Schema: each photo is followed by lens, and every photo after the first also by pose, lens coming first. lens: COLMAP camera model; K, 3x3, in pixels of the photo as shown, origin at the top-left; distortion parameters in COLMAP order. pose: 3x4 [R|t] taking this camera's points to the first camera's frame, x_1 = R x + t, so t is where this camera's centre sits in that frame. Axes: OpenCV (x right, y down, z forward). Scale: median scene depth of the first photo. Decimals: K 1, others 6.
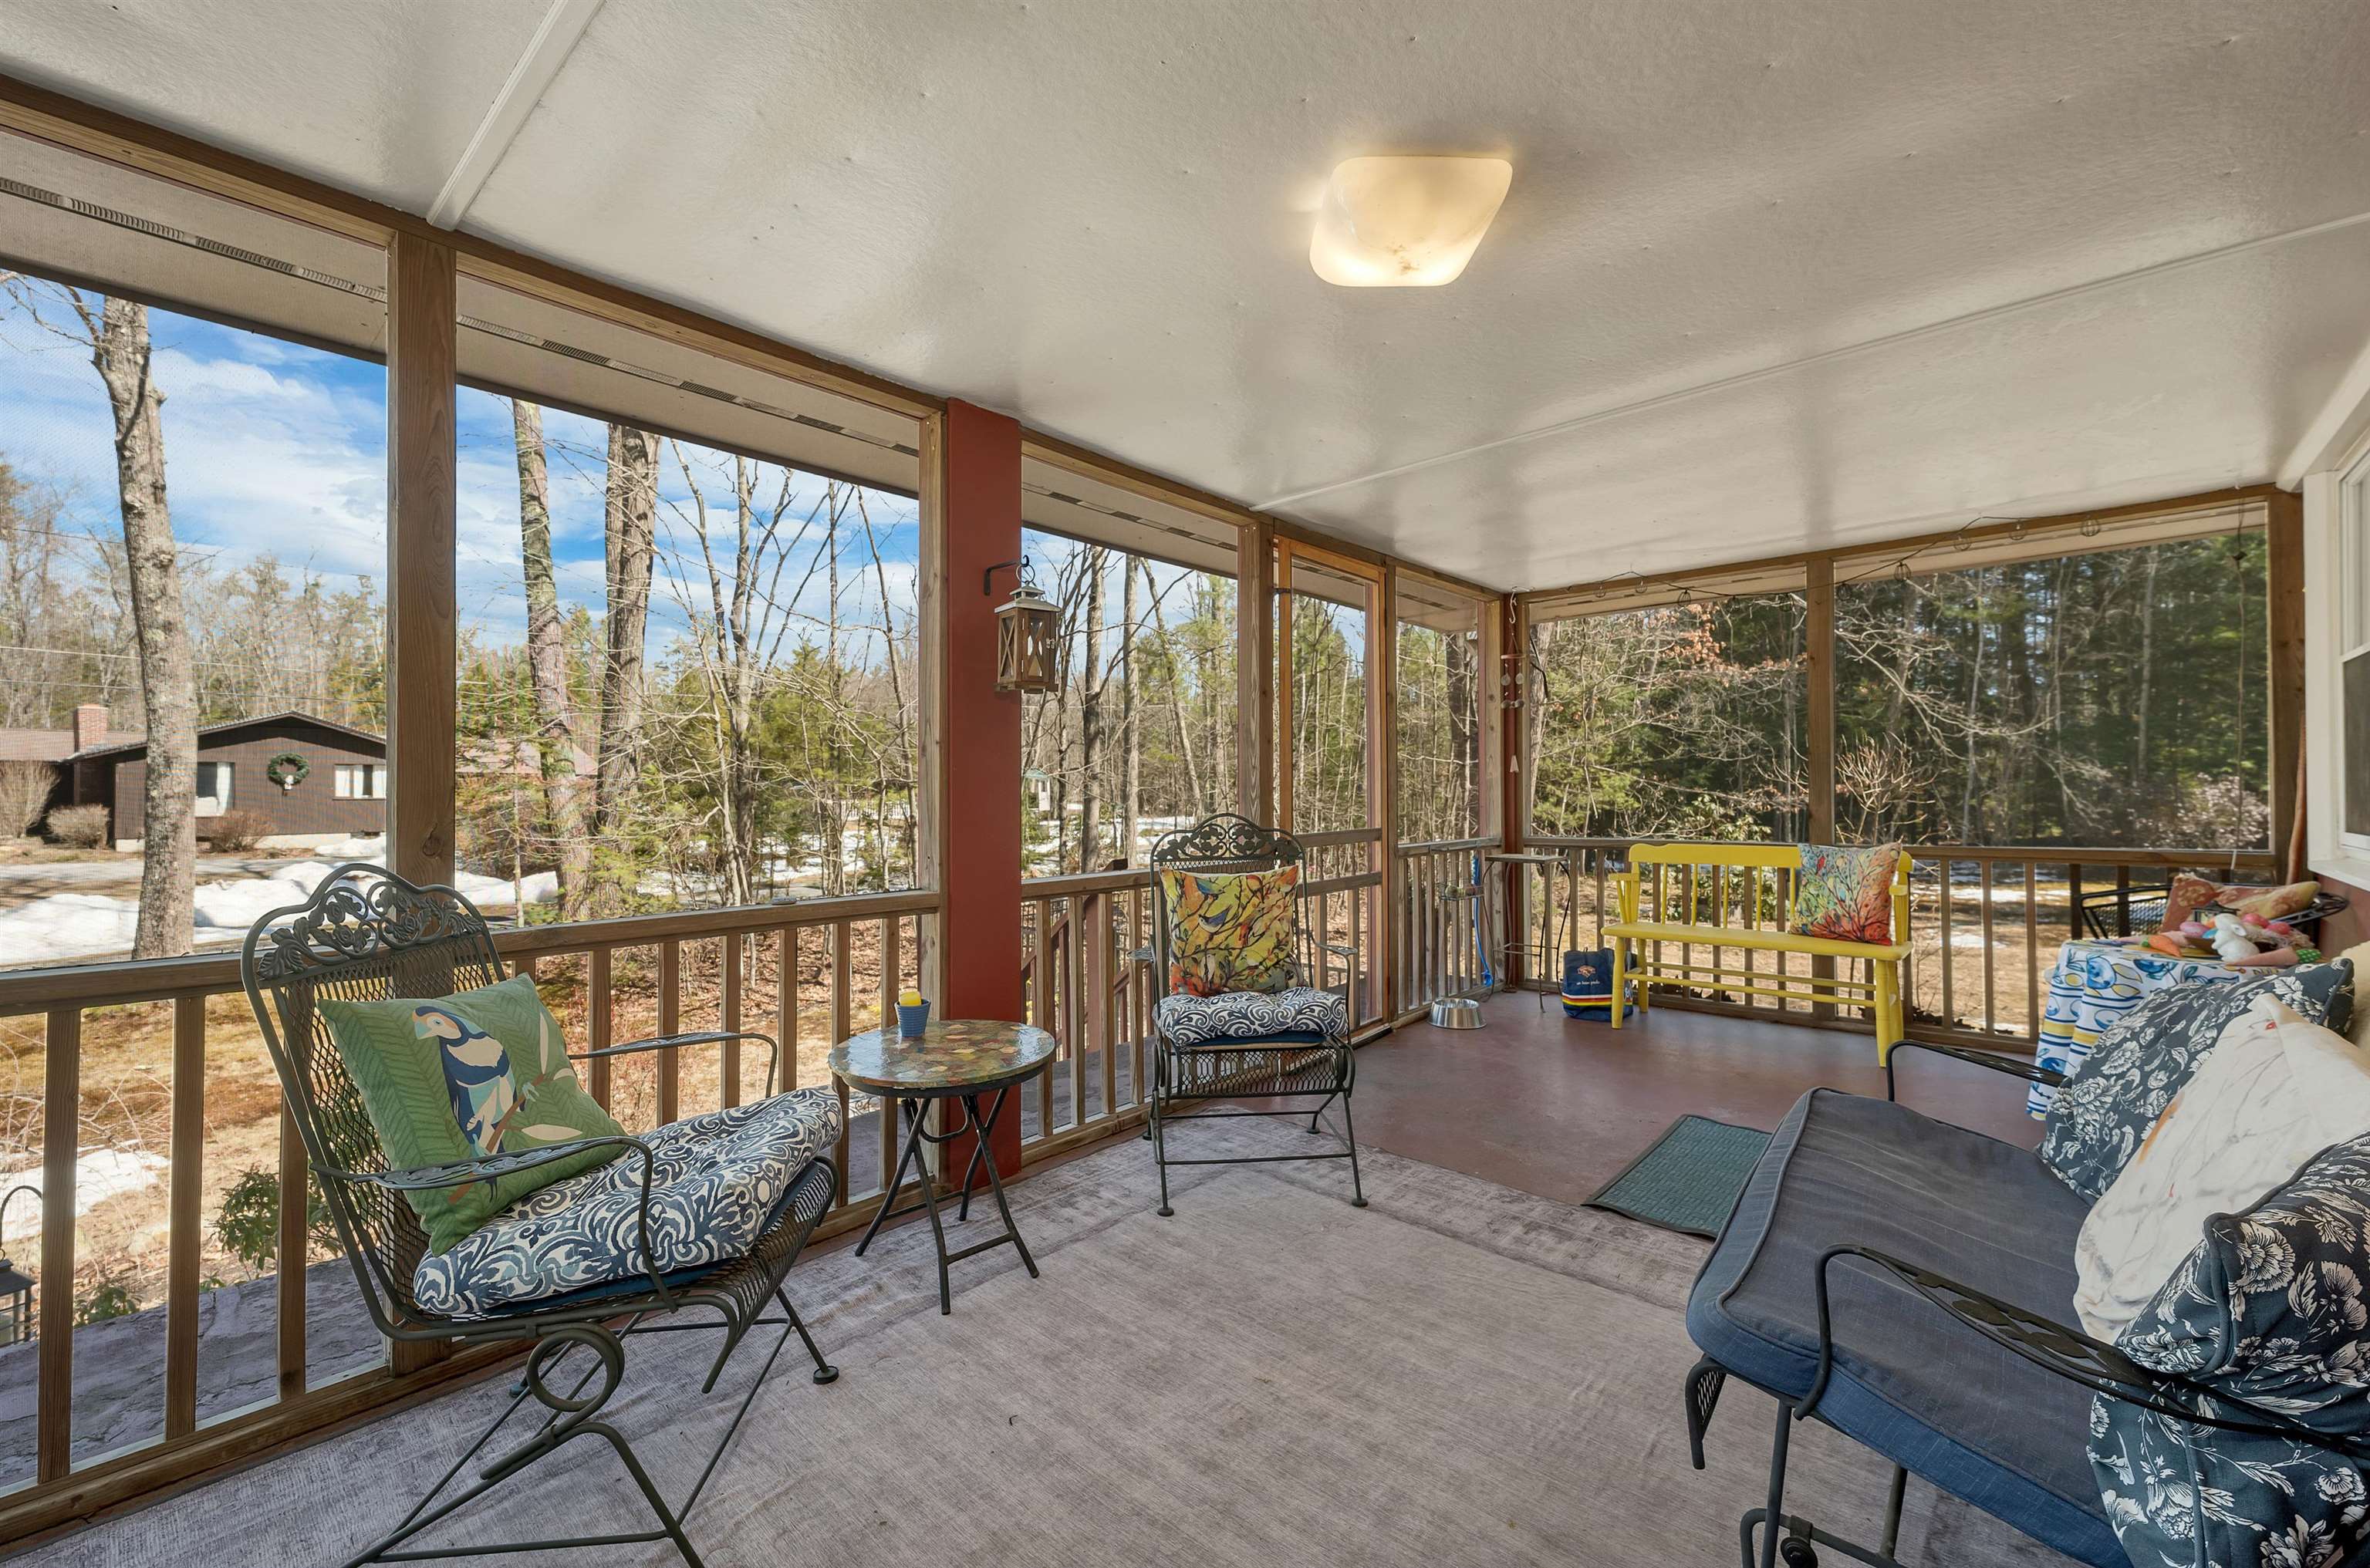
lens RADIAL K [[1003.2, 0, 1181.3], [0, 1003.2, 790.1], [0, 0, 1]] dist [0.000762, -0.000273]
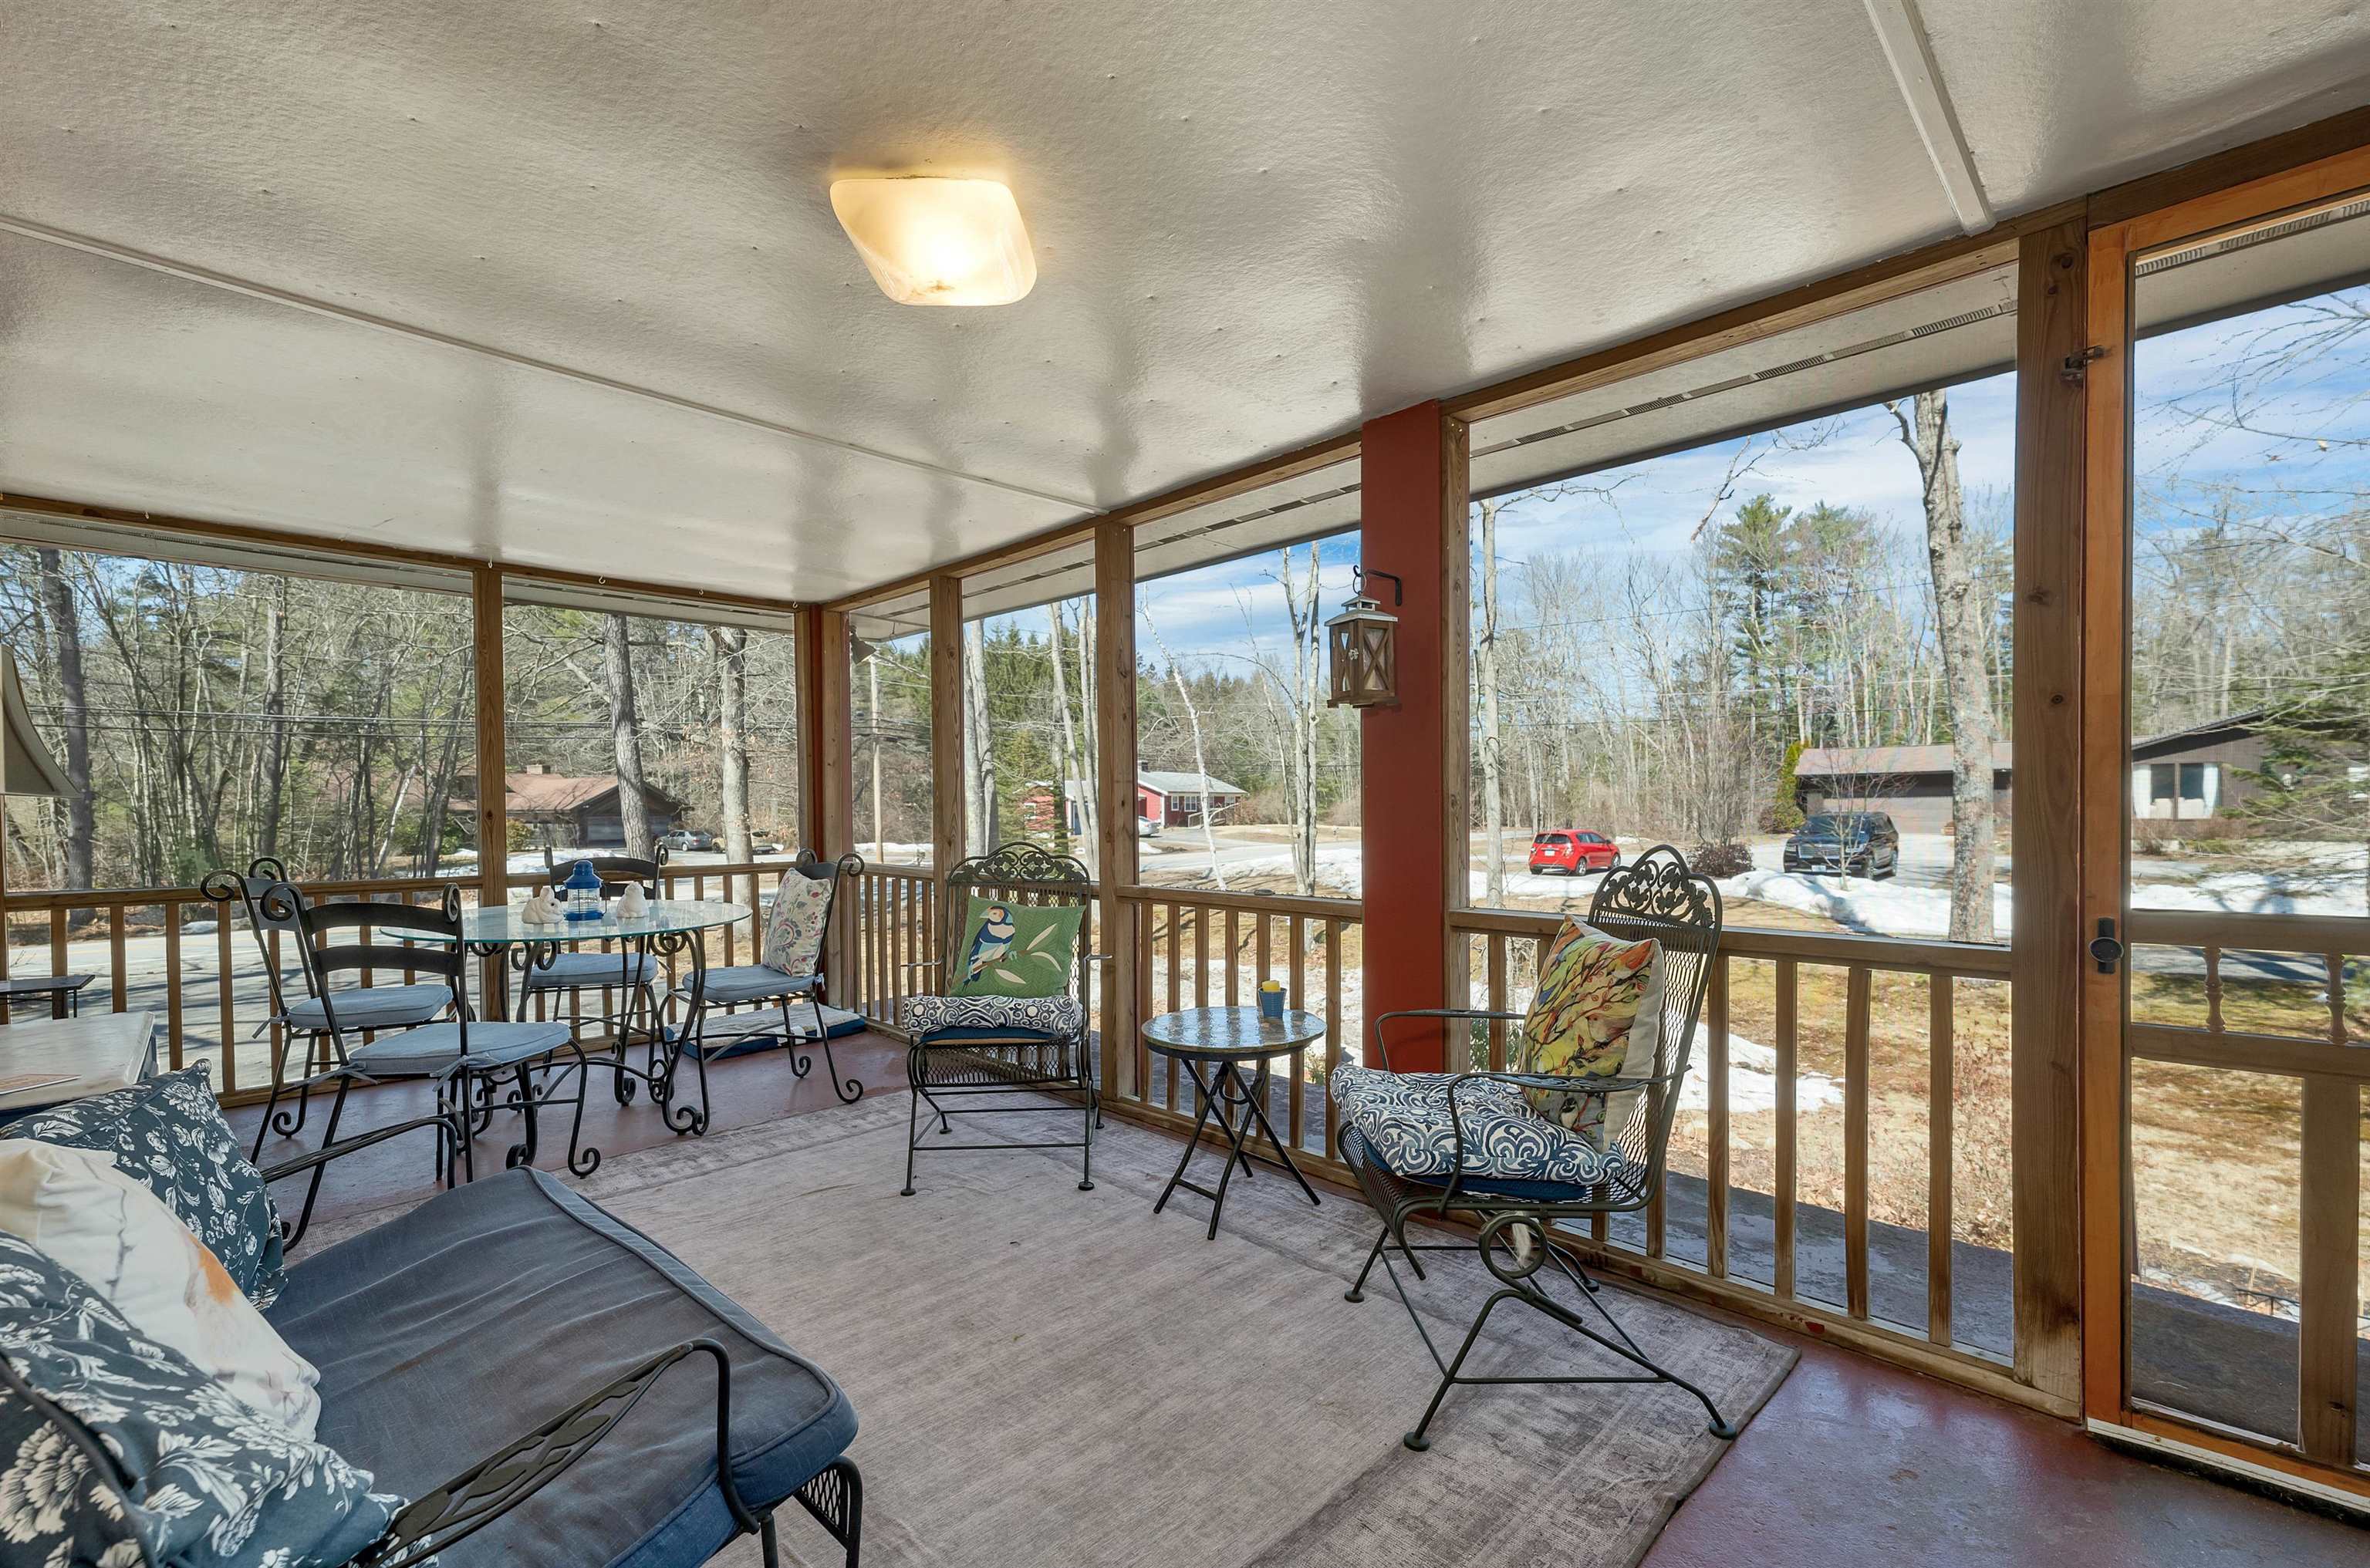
lens RADIAL K [[985.1, 0, 1146.2], [0, 985.1, 827.2], [0, 0, 1]] dist [-0.000225, -0.000076]
pose [[-0.091953, 0.023333, -0.995490, 0.180212], [0.013451, 0.999663, 0.022188, -0.000806], [0.995673, -0.011350, -0.092236, 0.195644]]
